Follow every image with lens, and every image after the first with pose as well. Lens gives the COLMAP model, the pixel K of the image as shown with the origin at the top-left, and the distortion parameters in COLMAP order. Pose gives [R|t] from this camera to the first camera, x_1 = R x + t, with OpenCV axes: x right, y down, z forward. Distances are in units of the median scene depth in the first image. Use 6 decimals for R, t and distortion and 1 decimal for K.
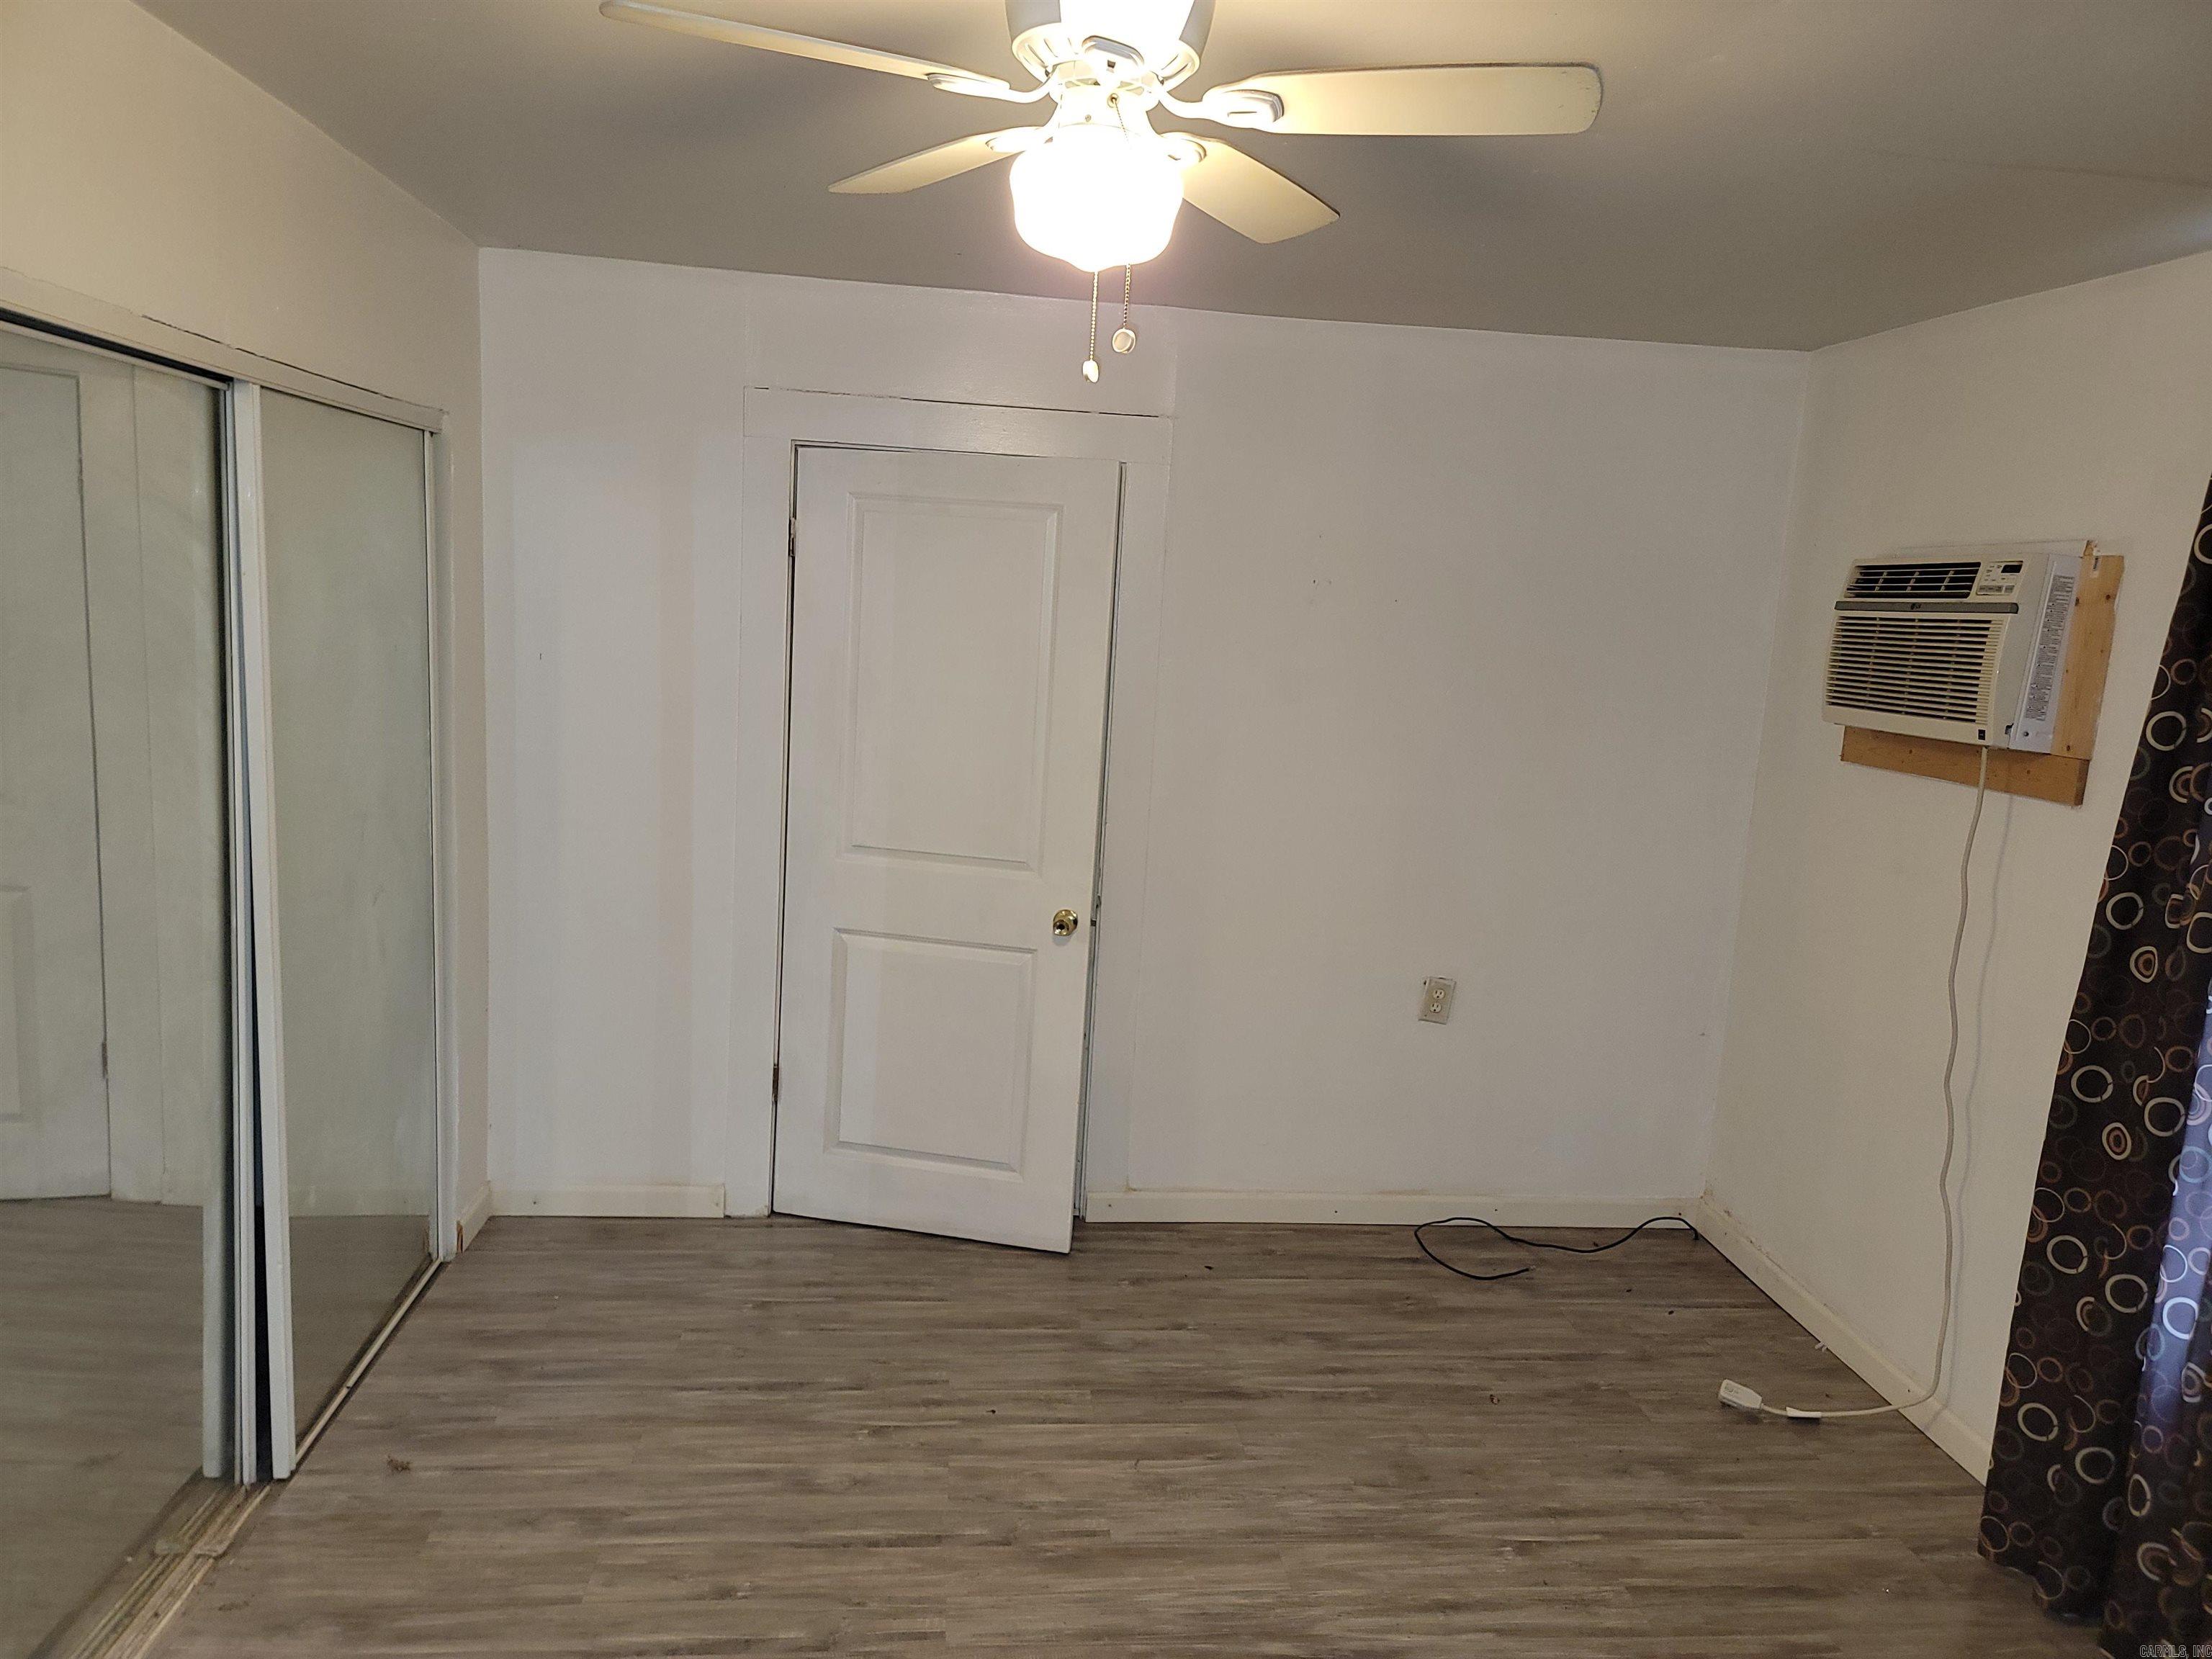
lens RADIAL K [[1530.9, 0, 1125.2], [0, 1530.9, 837.5], [0, 0, 1]] dist [0.071378, -0.063913]
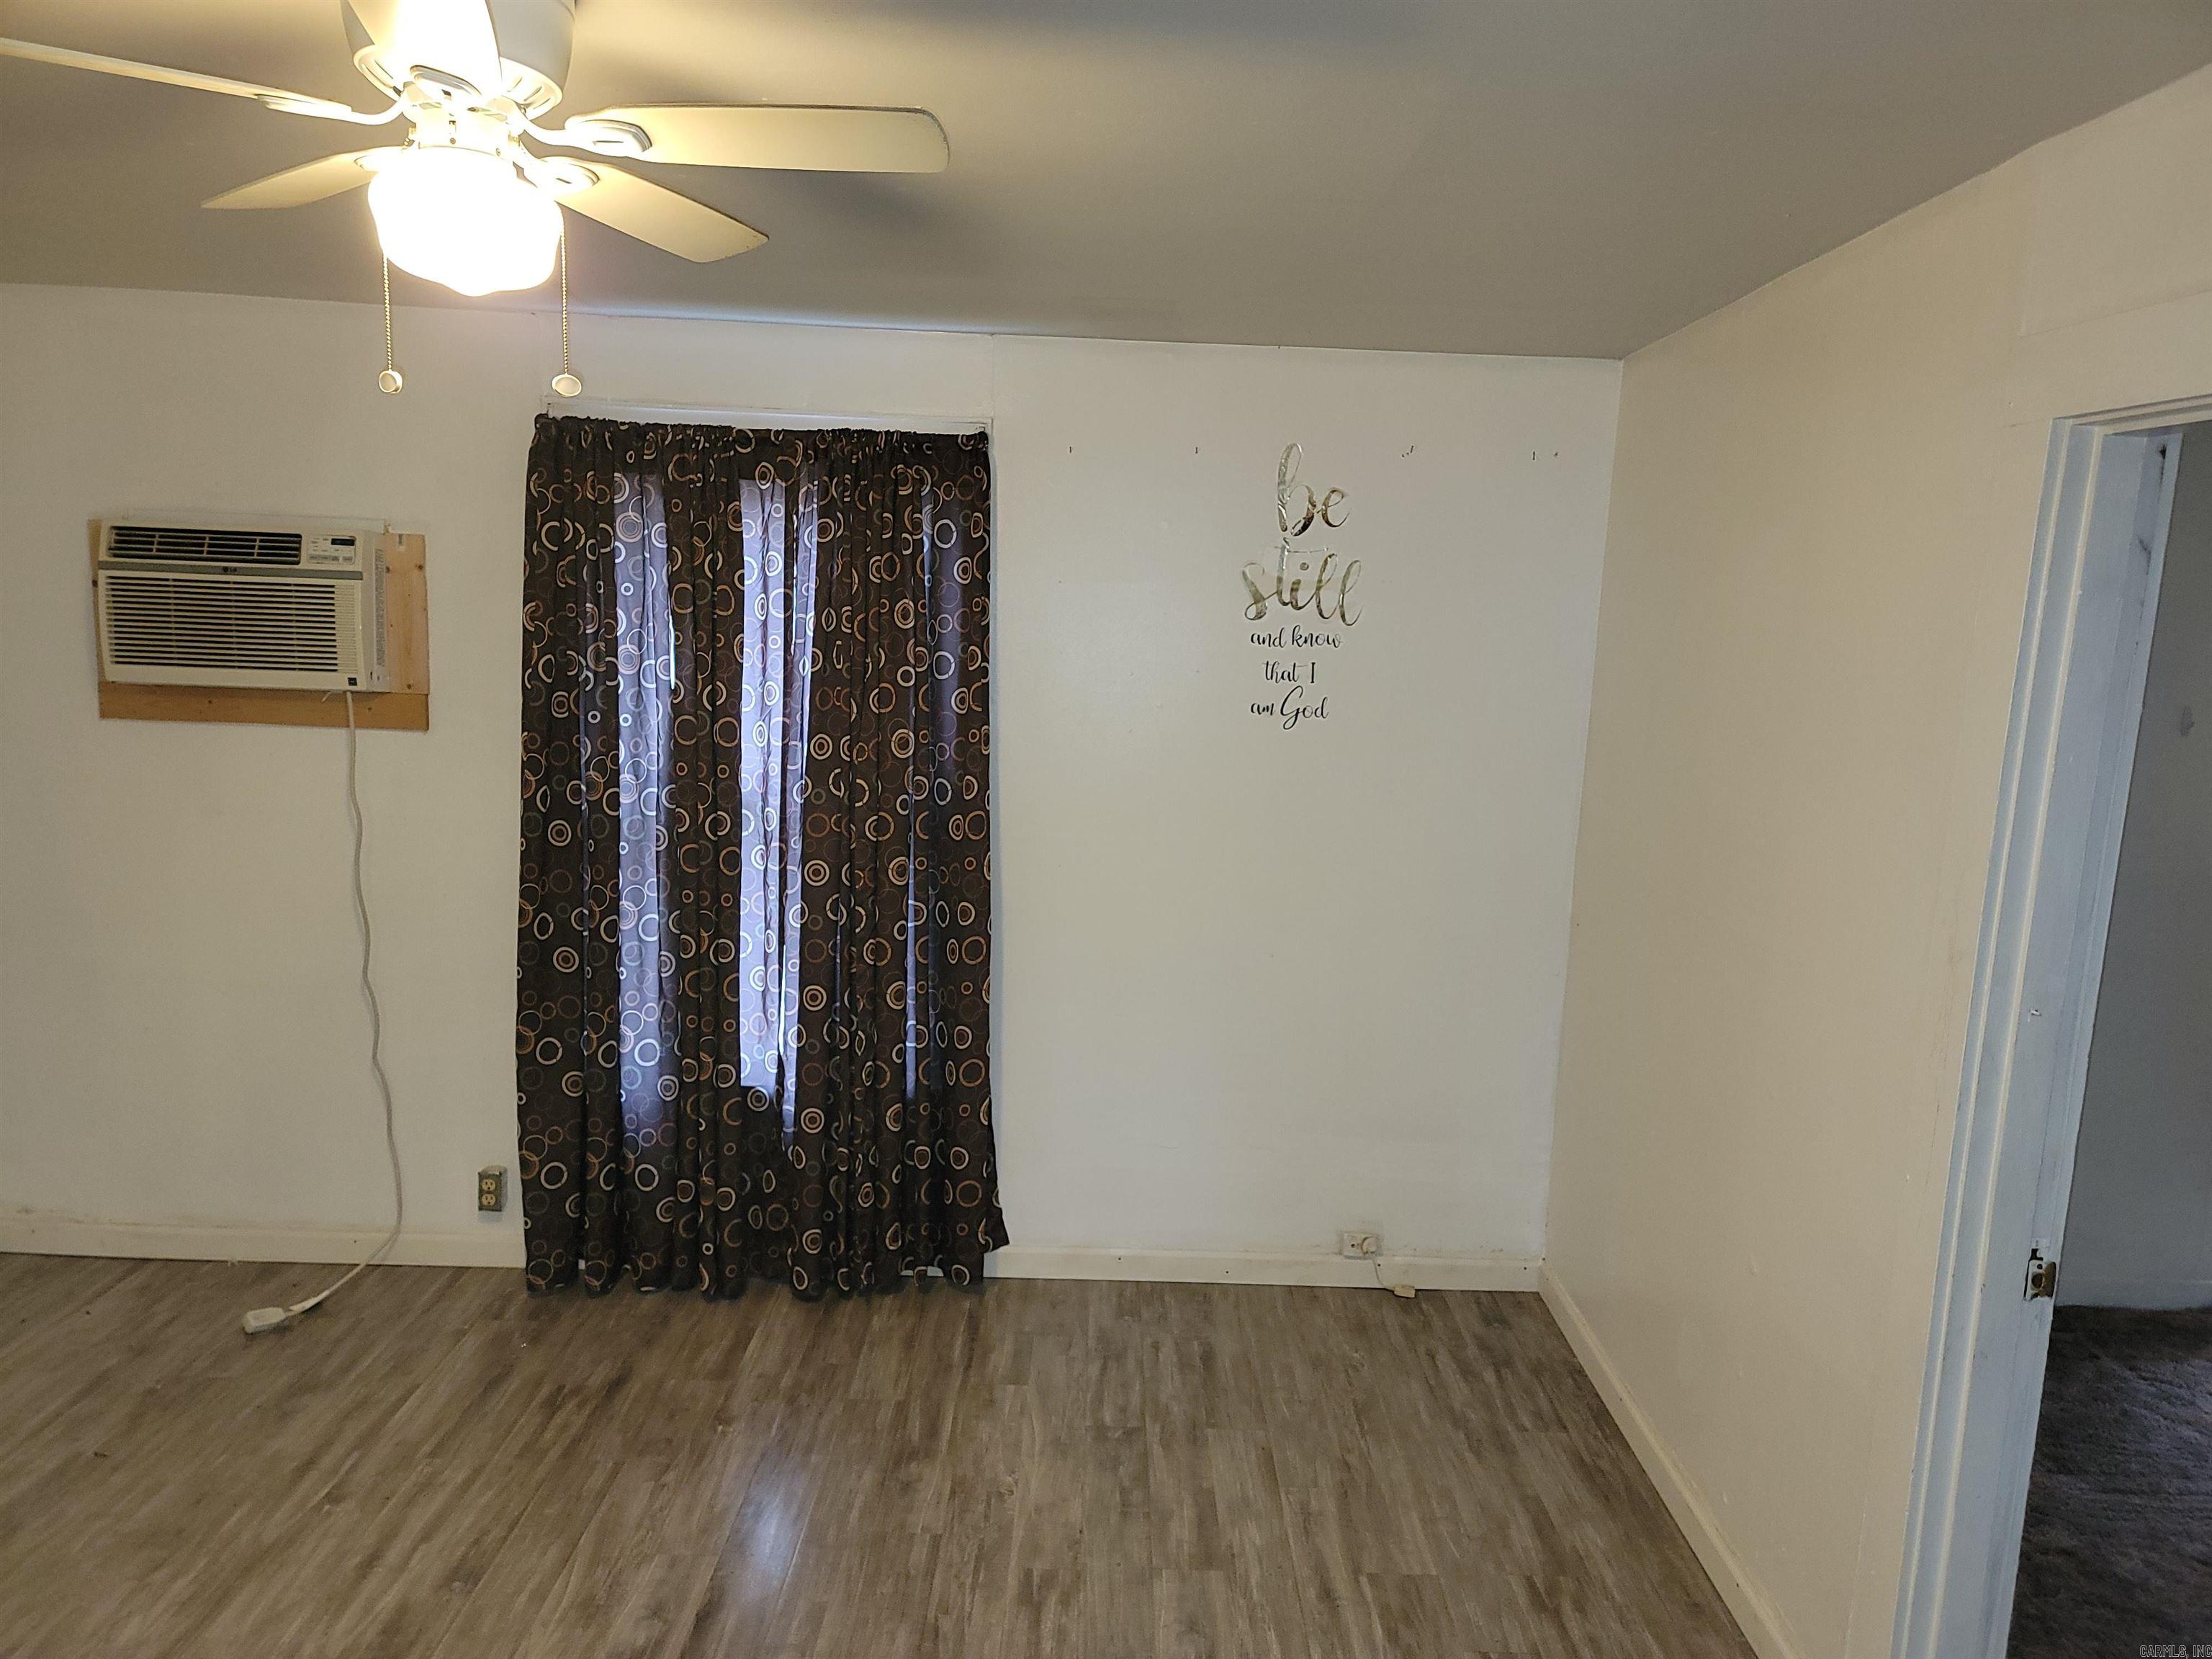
lens RADIAL K [[1530.9, 0, 1125.2], [0, 1530.9, 837.5], [0, 0, 1]] dist [0.071378, -0.063913]
pose [[0.093888, -0.193508, 0.976596, -0.602366], [0.122925, 0.975676, 0.181508, -0.095668], [-0.987965, 0.103007, 0.115391, 0.294574]]
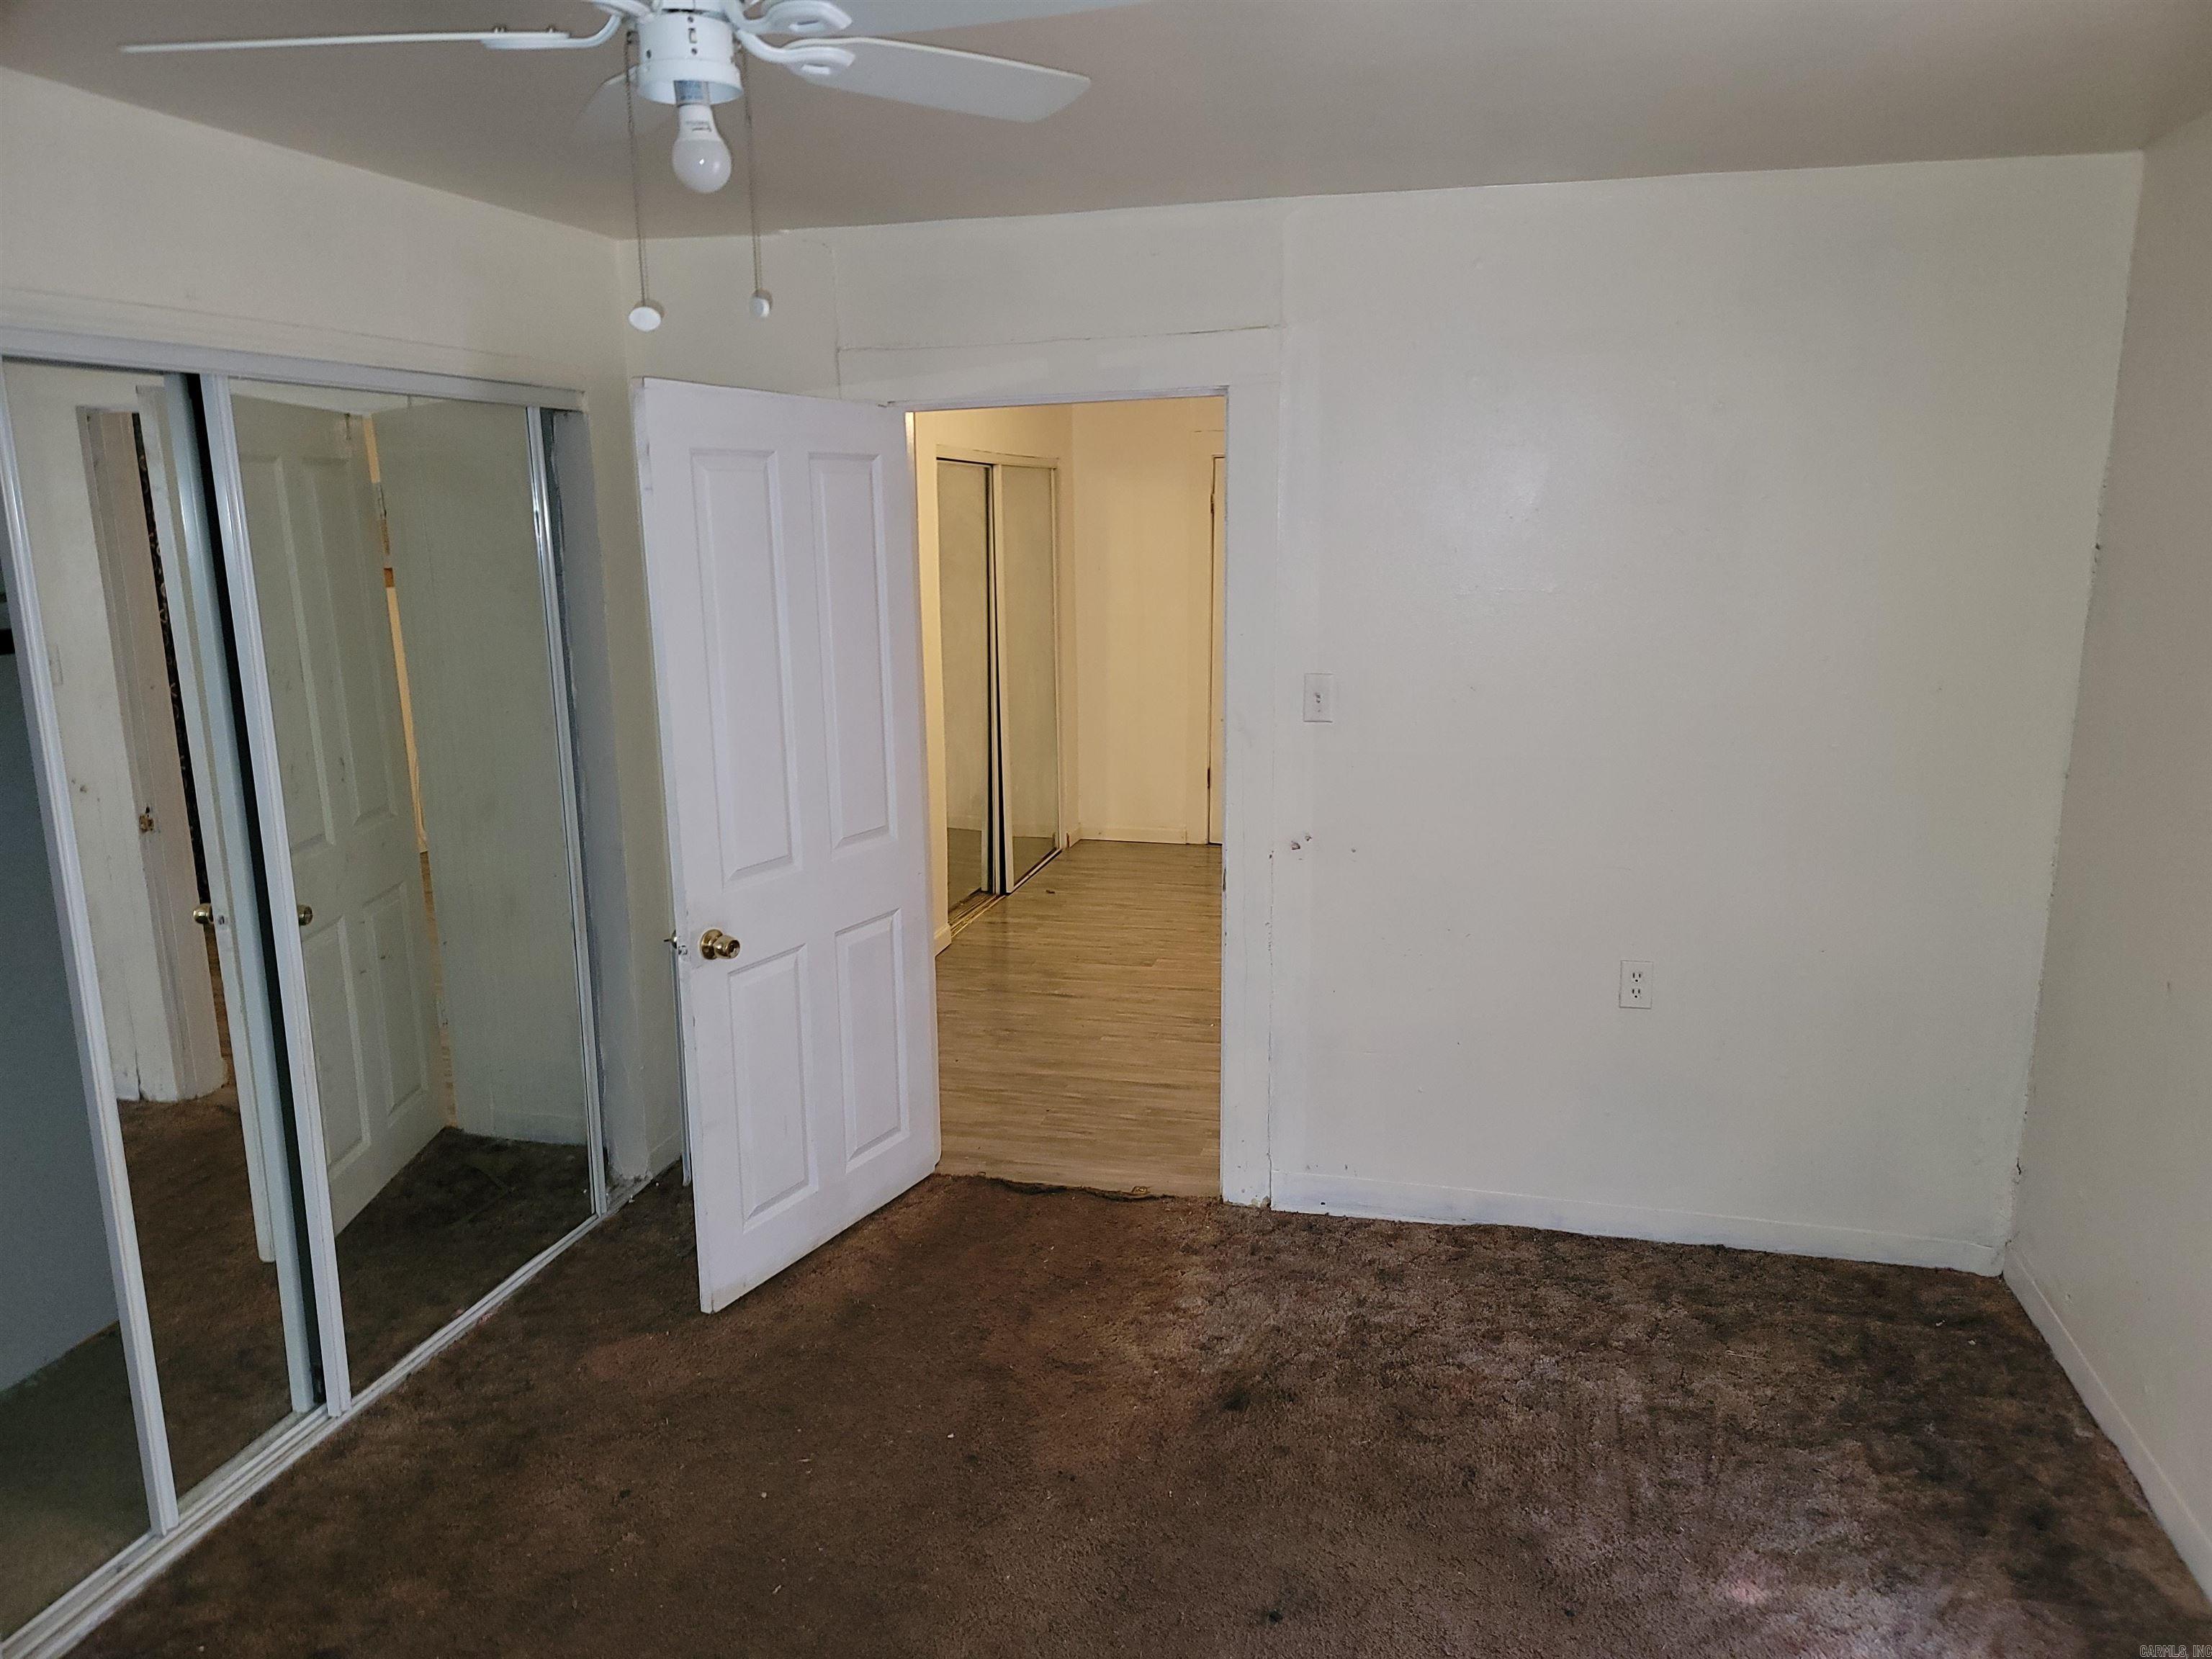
lens RADIAL K [[1530.9, 0, 1125.2], [0, 1530.9, 837.5], [0, 0, 1]] dist [0.071378, -0.063913]
pose [[0.940496, 0.008859, -0.339688, 0.477780], [0.006548, 0.999002, 0.044184, 0.203847], [0.339741, -0.043779, 0.939500, -1.256599]]
